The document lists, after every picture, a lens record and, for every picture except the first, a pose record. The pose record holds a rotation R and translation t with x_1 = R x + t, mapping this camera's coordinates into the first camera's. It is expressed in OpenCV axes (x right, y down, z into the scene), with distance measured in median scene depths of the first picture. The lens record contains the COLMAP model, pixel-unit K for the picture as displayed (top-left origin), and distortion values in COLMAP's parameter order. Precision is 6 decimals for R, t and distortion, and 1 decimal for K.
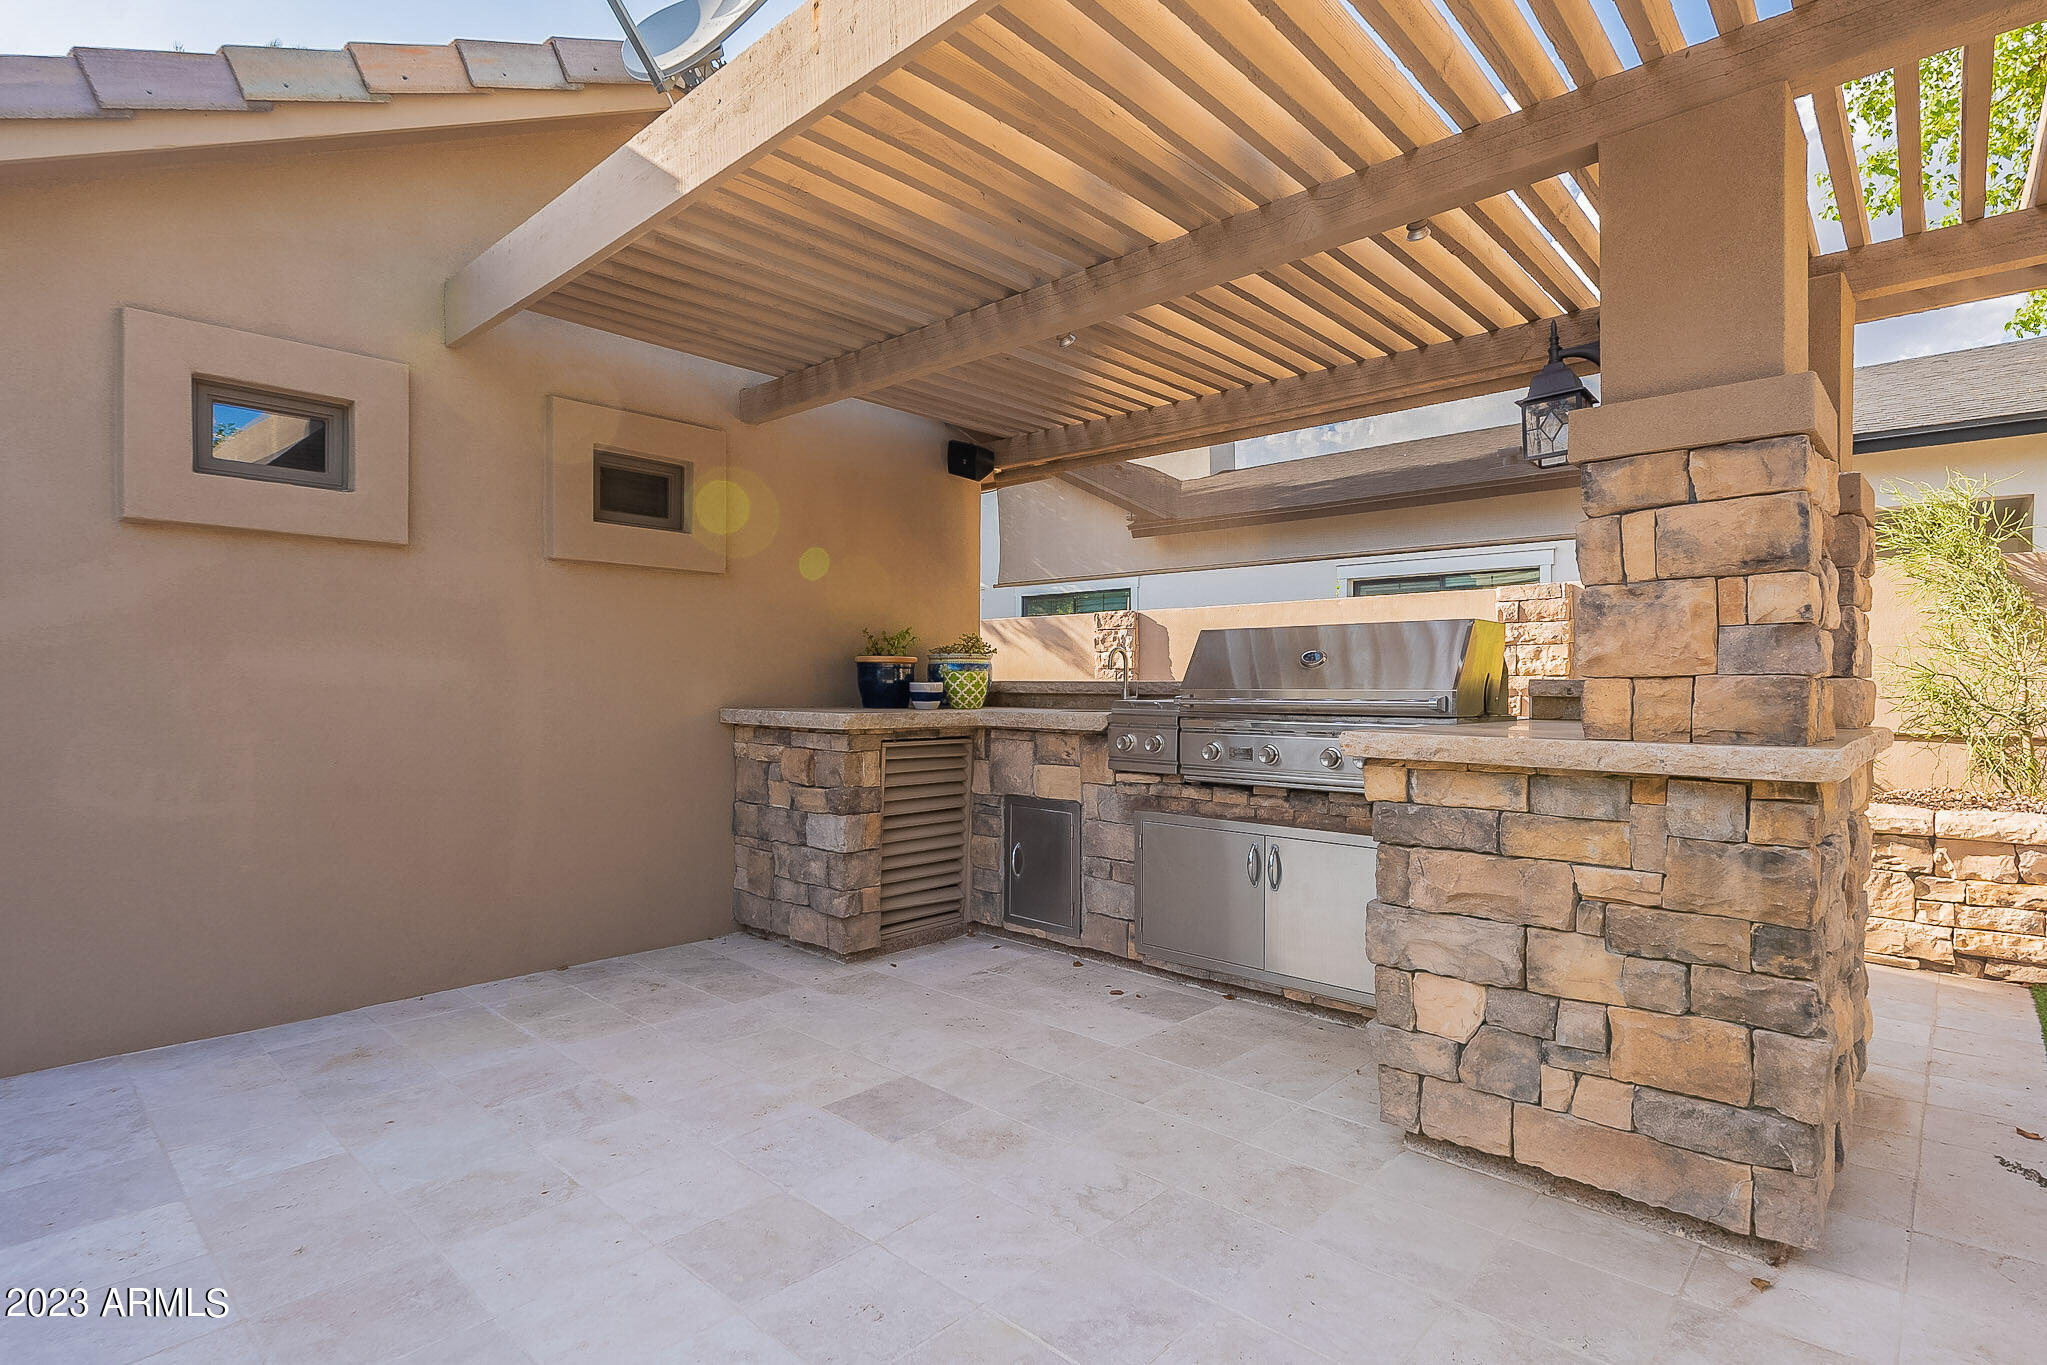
lens RADIAL K [[997.3, 0, 1018.6], [0, 997.3, 690.0], [0, 0, 1]] dist [0.001401, 0.001063]
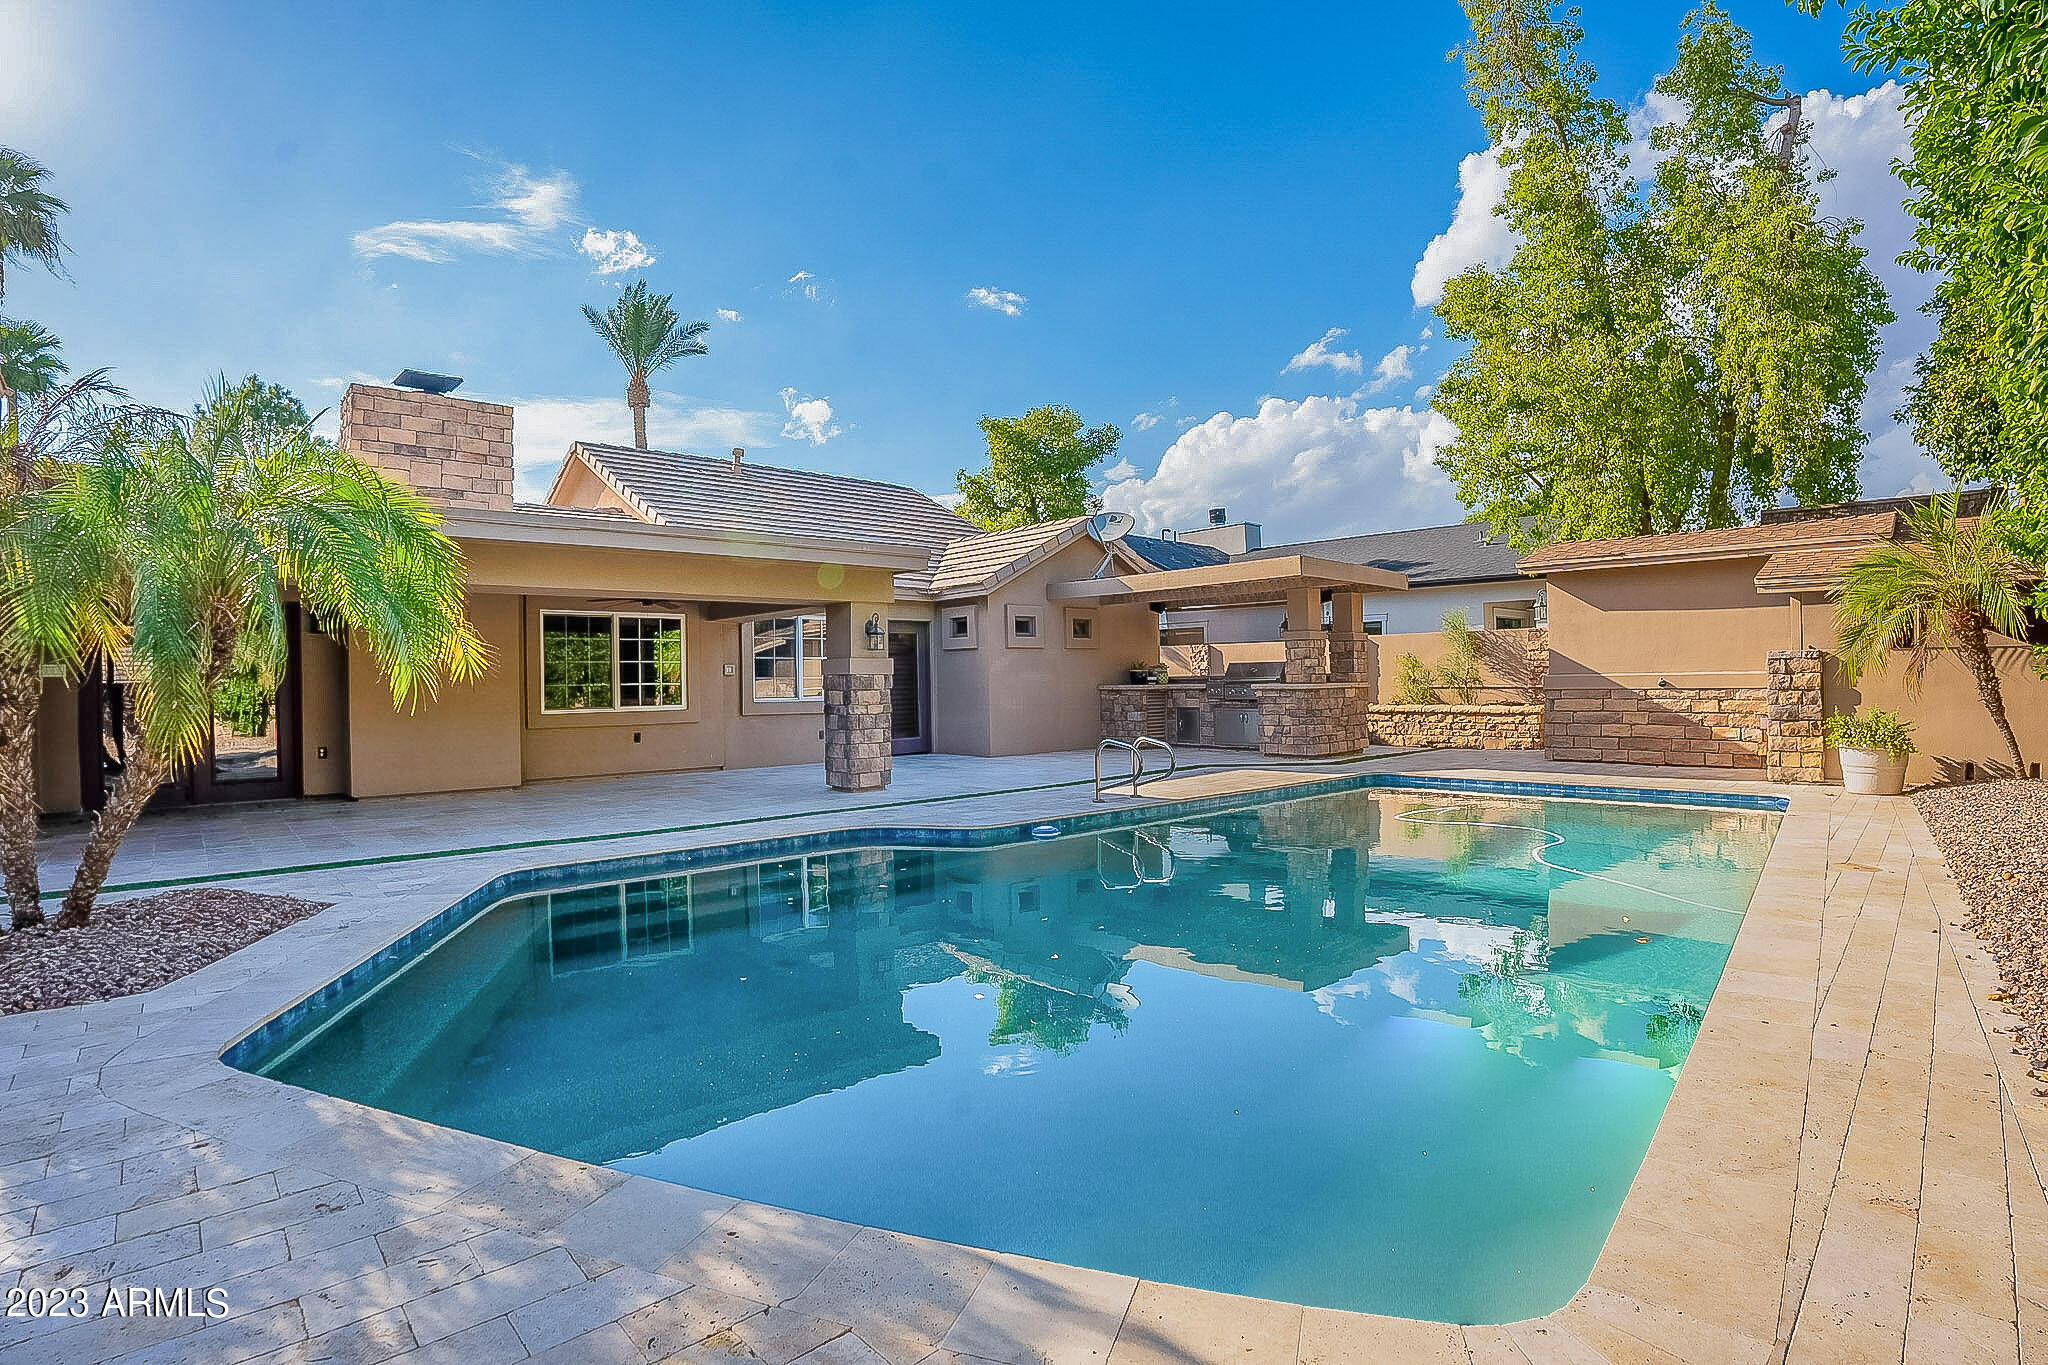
lens RADIAL K [[985.3, 0, 1030.3], [0, 985.3, 680.2], [0, 0, 1]] dist [-0.046446, -0.000751]
pose [[0.998471, -0.021027, -0.051115, -0.379745], [0.020994, 0.999779, -0.001194, -0.001070], [0.051128, 0.000119, 0.998692, -2.735996]]
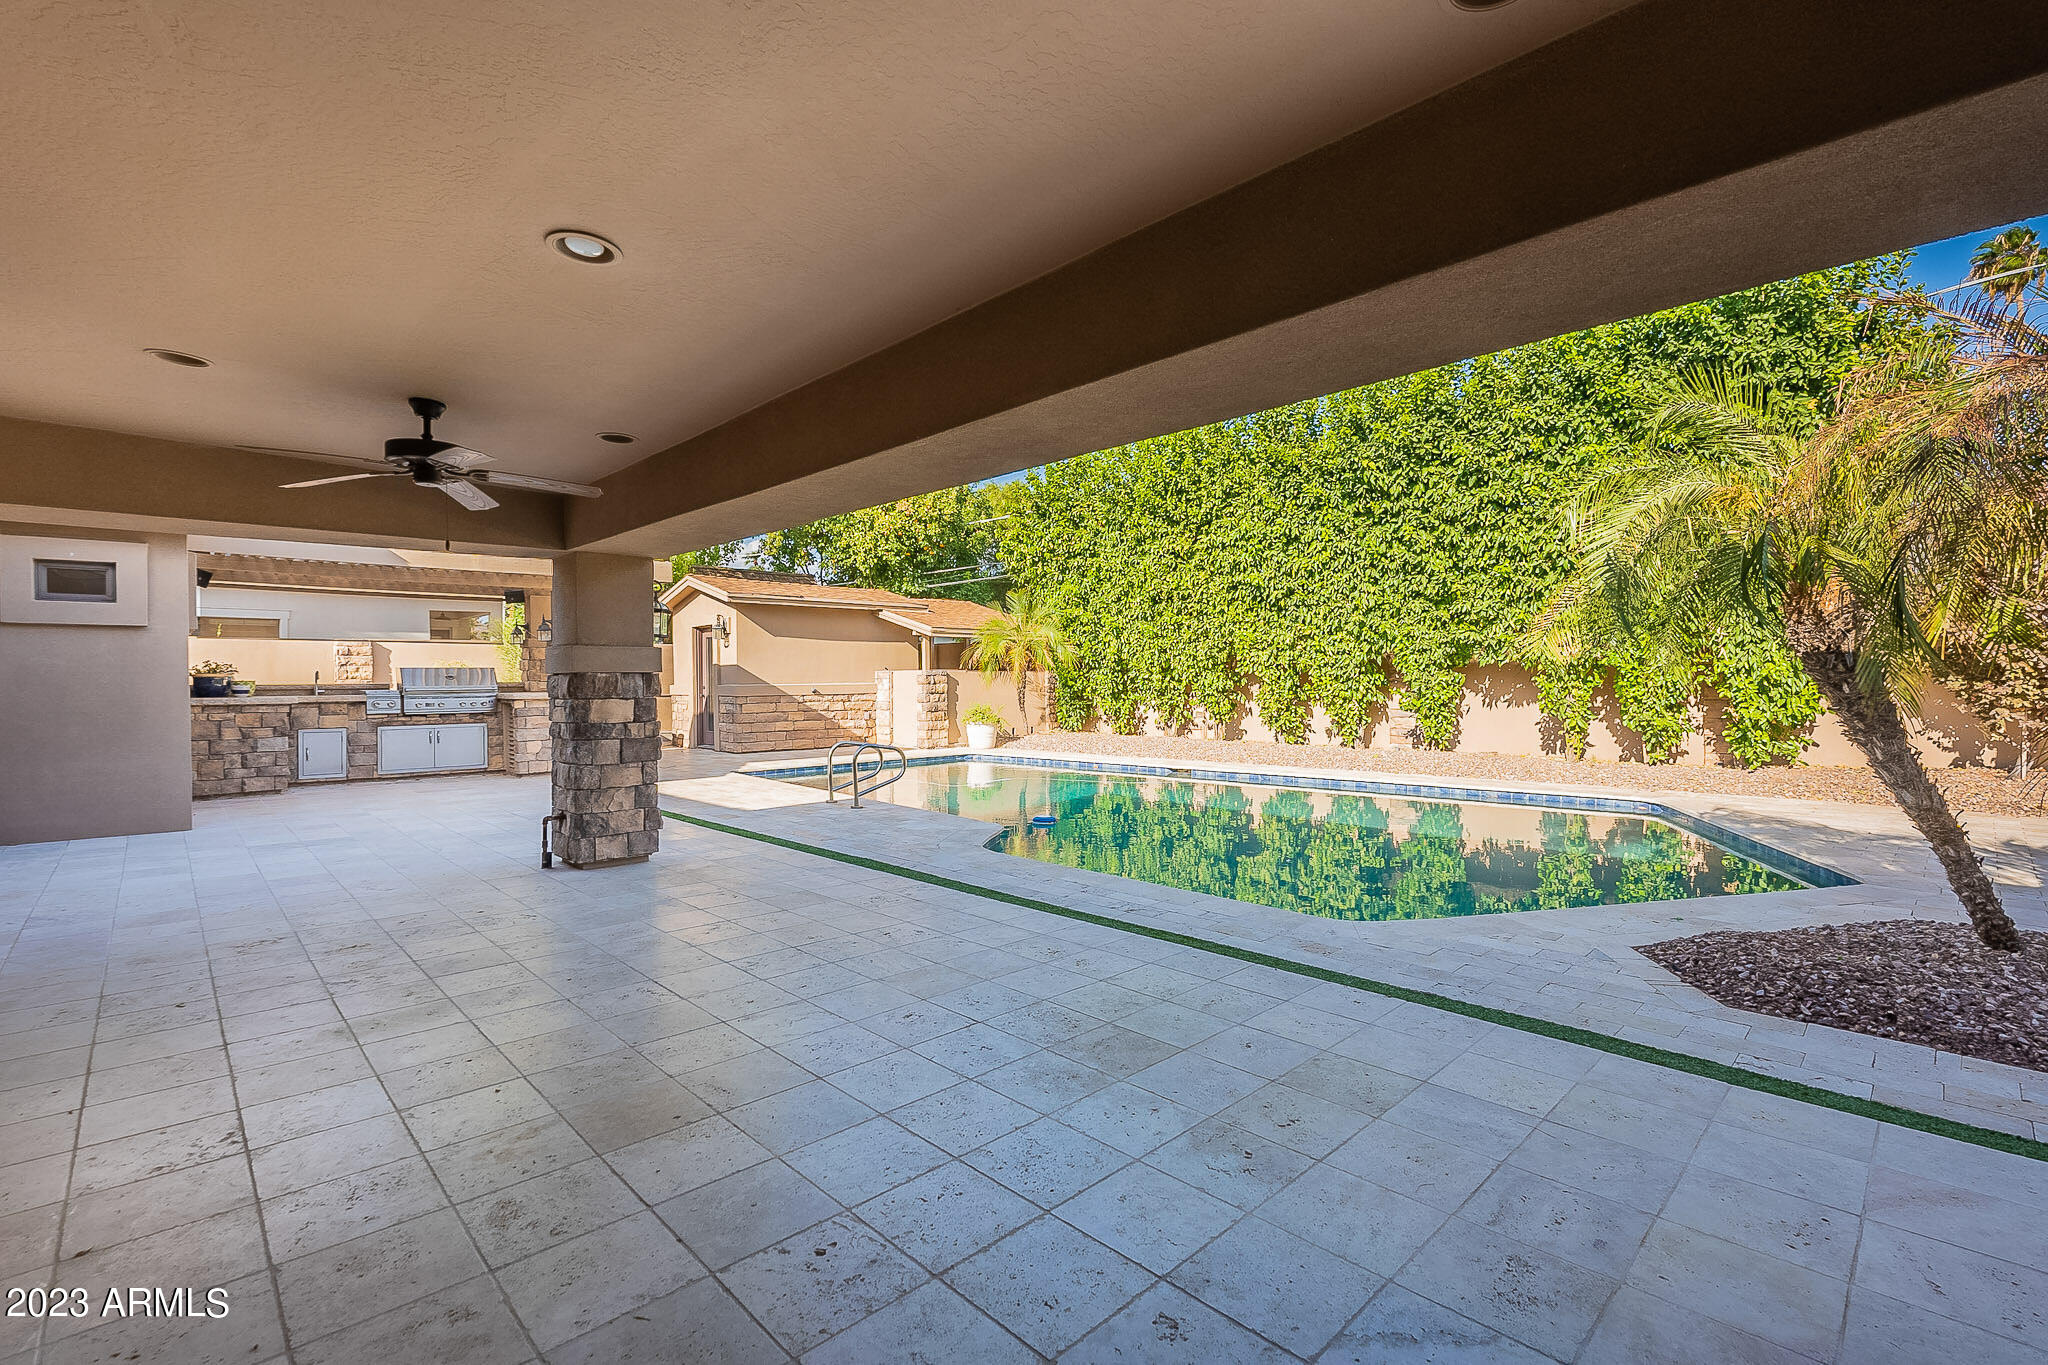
lens RADIAL K [[920.8, 0, 1019.6], [0, 920.8, 686.5], [0, 0, 1]] dist [-0.000962, -0.001080]
pose [[0.074766, -0.015359, 0.997083, -2.296666], [0.009938, 0.999843, 0.014656, -0.020966], [-0.997152, 0.008813, 0.074907, -1.041917]]
